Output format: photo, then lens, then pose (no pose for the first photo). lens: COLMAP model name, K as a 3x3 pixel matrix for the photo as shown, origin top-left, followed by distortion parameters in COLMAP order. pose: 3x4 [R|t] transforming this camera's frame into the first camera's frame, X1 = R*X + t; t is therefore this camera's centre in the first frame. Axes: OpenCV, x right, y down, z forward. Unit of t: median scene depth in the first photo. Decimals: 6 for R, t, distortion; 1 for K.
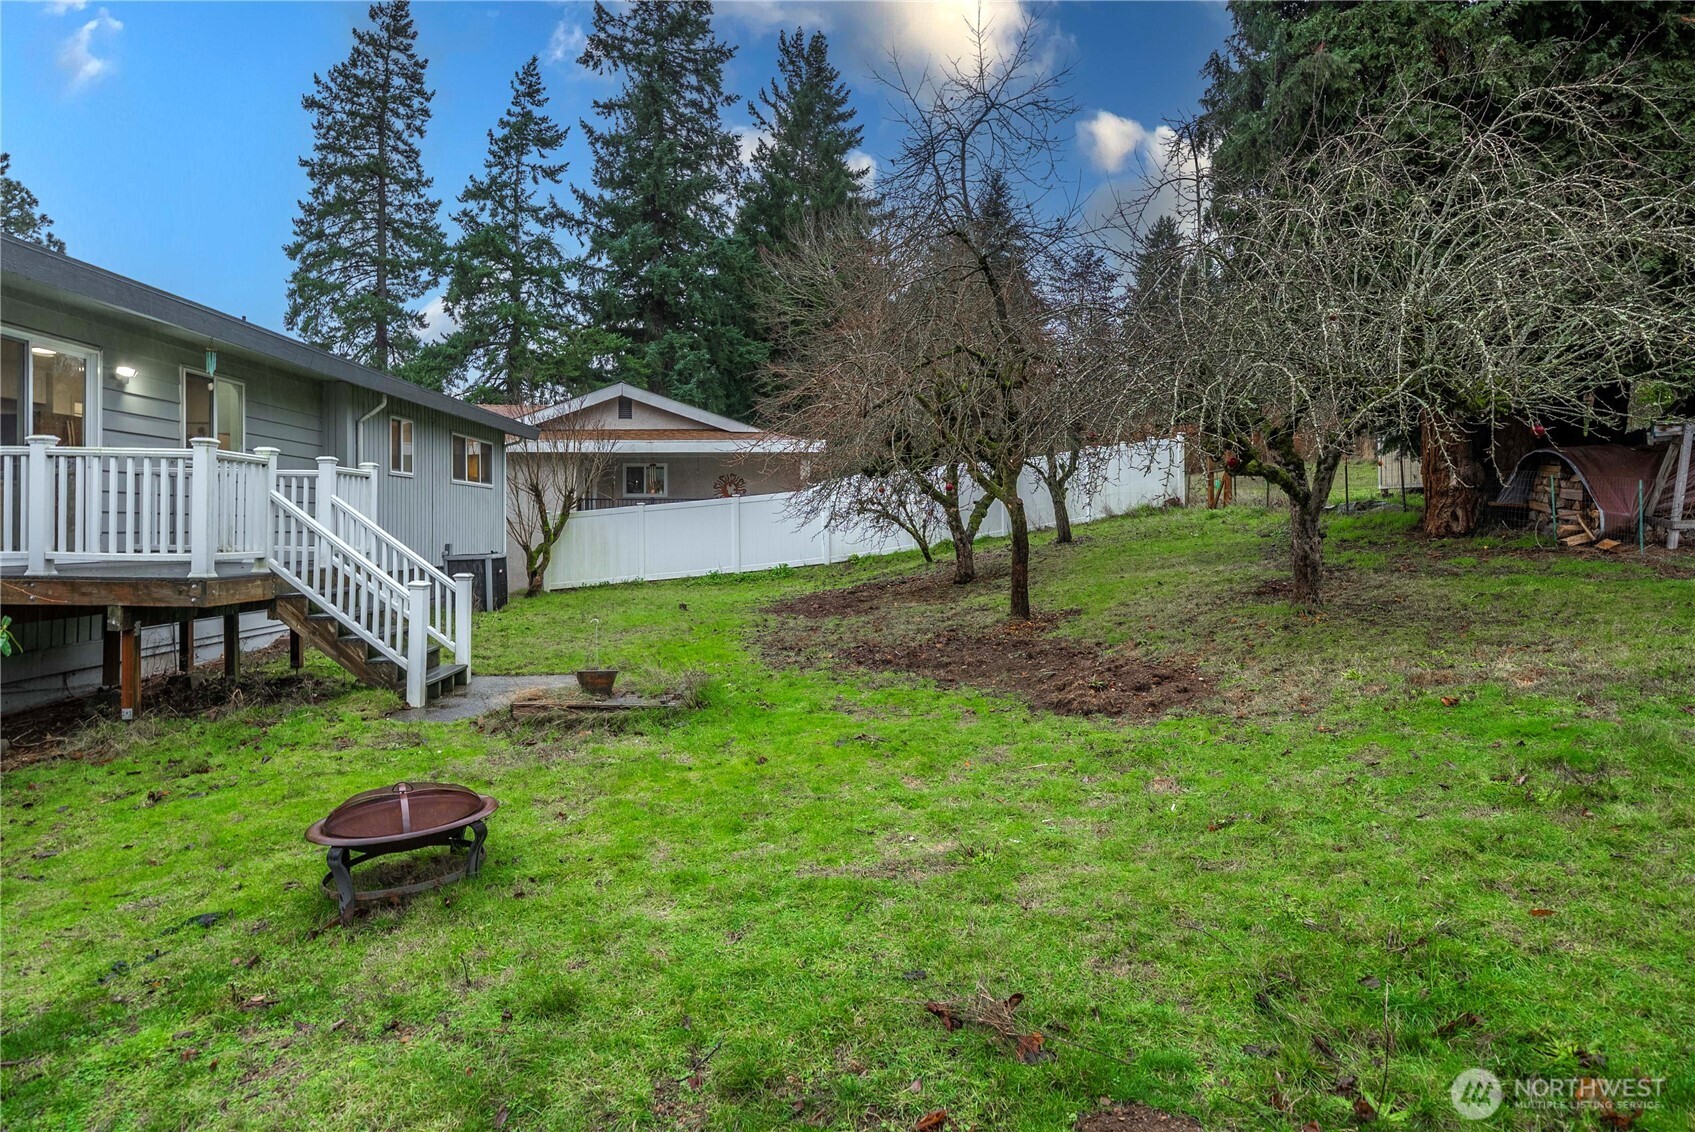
lens RADIAL K [[1115.2, 0, 827.9], [0, 1115.2, 514.0], [0, 0, 1]] dist [0.003418, 0.005697]
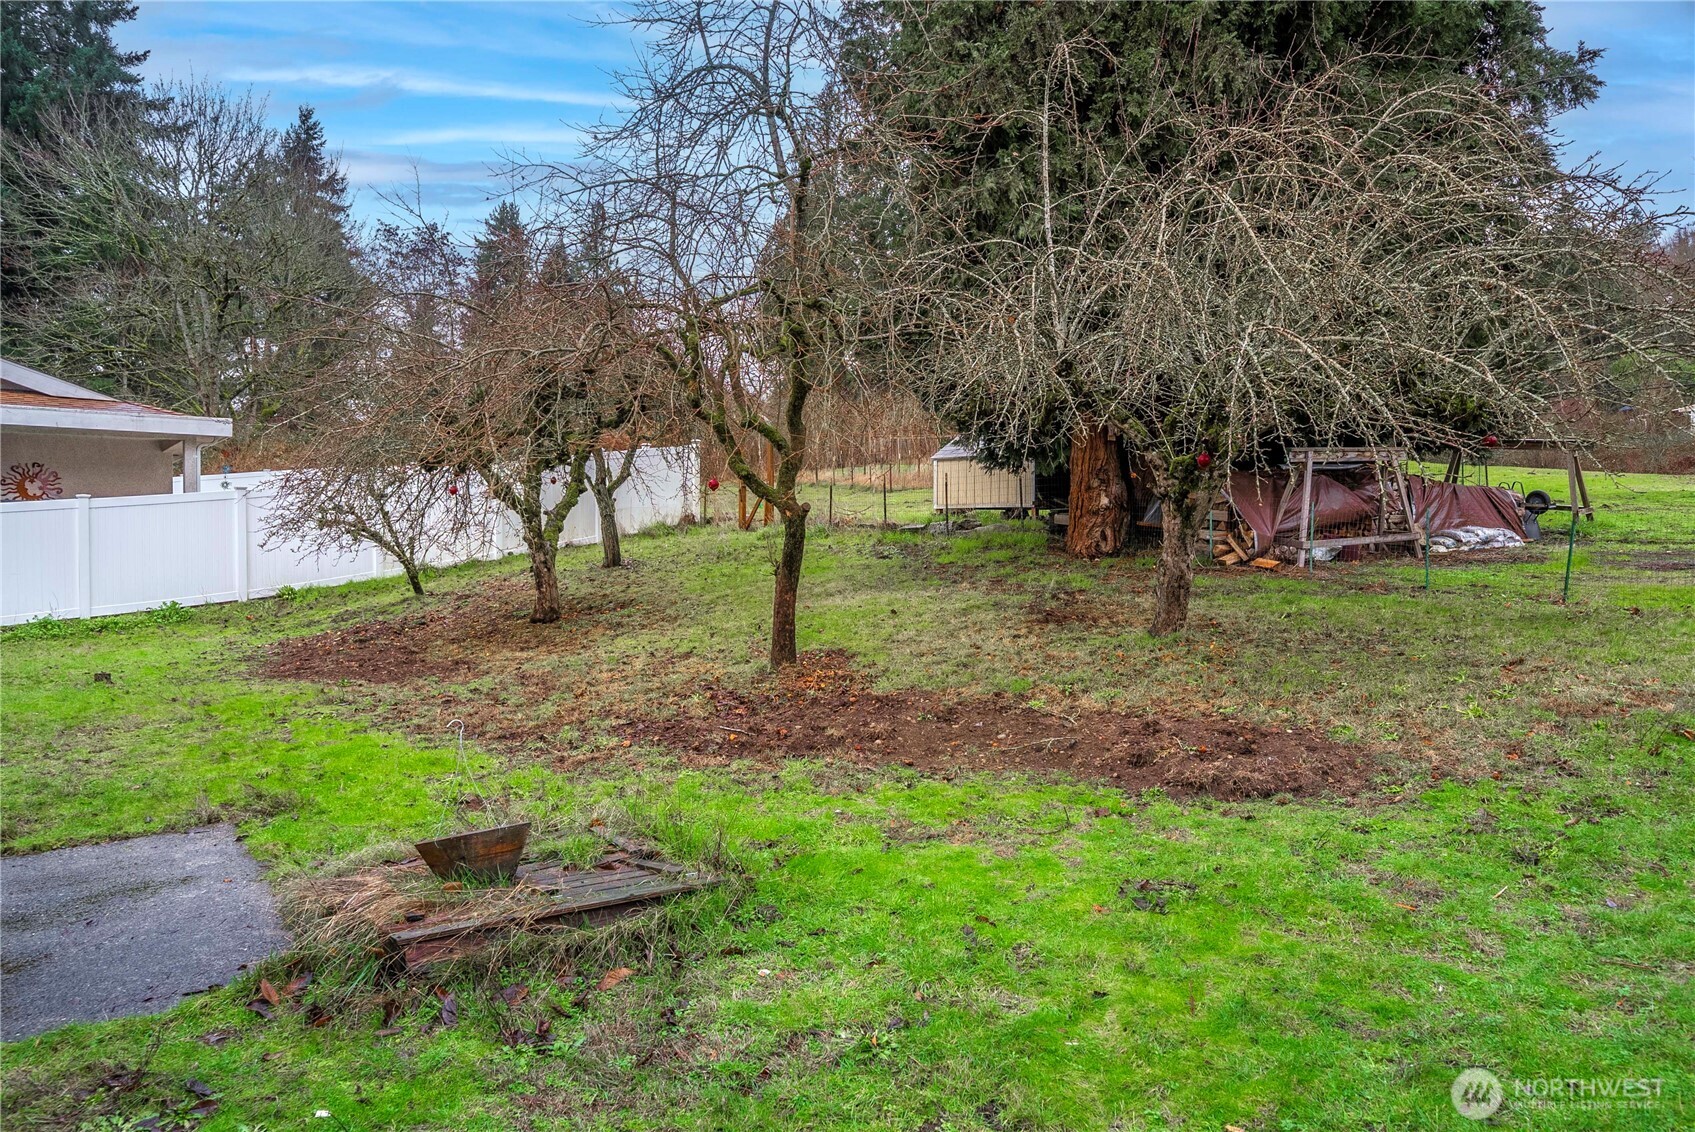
lens RADIAL K [[1178.2, 0, 848.8], [0, 1178.2, 574.3], [0, 0, 1]] dist [0.001282, -0.001625]
pose [[0.783644, -0.008702, 0.621149, -0.150752], [-0.008961, 0.999640, 0.025309, 0.006792], [-0.621146, -0.025399, 0.783284, 0.192108]]
